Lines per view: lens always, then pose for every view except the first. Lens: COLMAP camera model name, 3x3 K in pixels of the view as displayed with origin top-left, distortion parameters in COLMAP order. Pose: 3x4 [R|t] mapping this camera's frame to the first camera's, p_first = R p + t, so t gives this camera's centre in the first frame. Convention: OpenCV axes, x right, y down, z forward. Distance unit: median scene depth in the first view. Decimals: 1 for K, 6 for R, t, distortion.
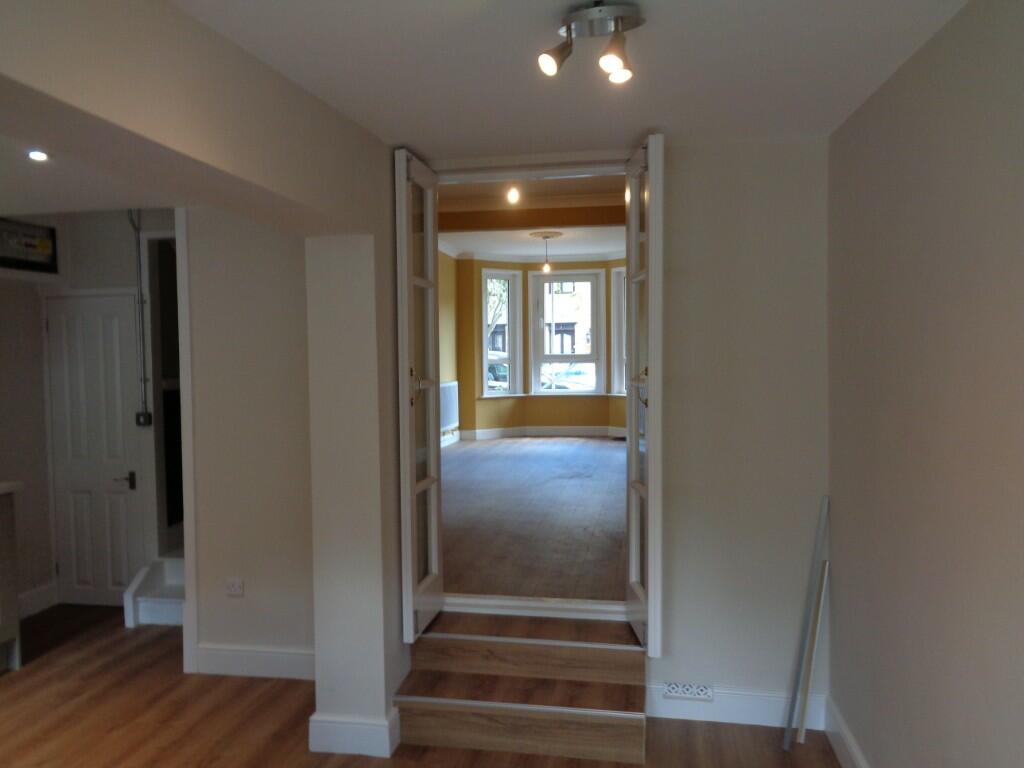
lens RADIAL K [[764.5, 0, 513.7], [0, 764.5, 380.5], [0, 0, 1]] dist [0.005488, -0.006643]
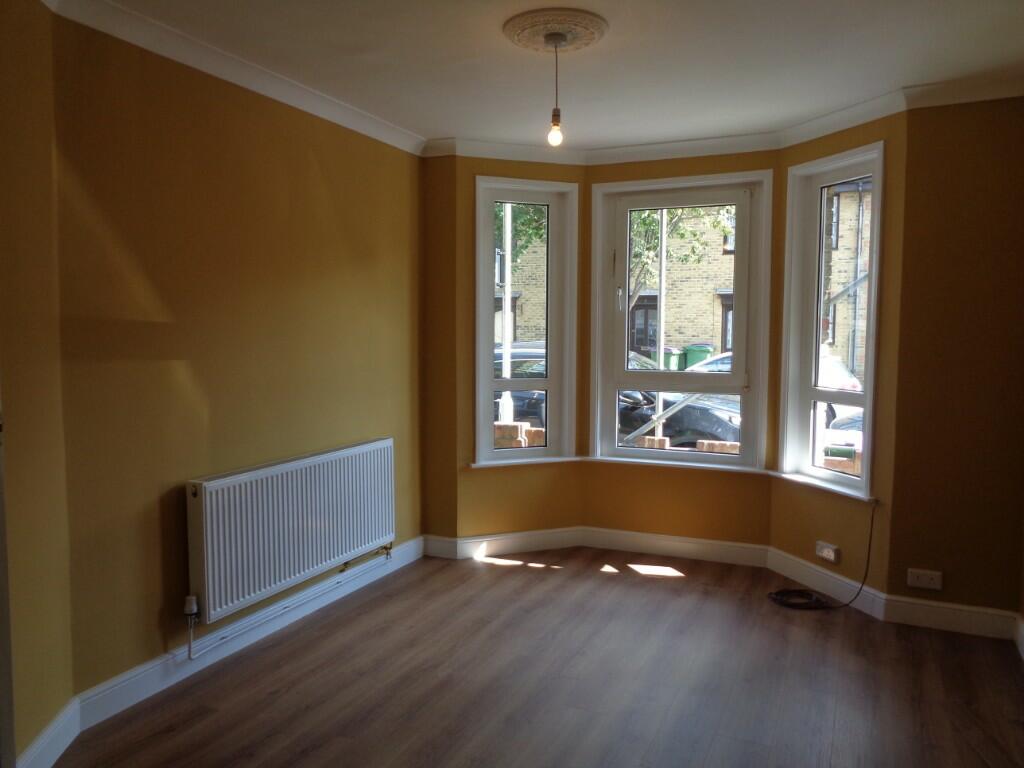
lens RADIAL K [[764.5, 0, 506.2], [0, 764.5, 389.4], [0, 0, 1]] dist [0.005488, -0.006643]
pose [[0.964940, 0.039908, -0.259417, 0.090275], [-0.025595, 0.997970, 0.058321, -0.048567], [0.261218, -0.049637, 0.964003, 0.553226]]
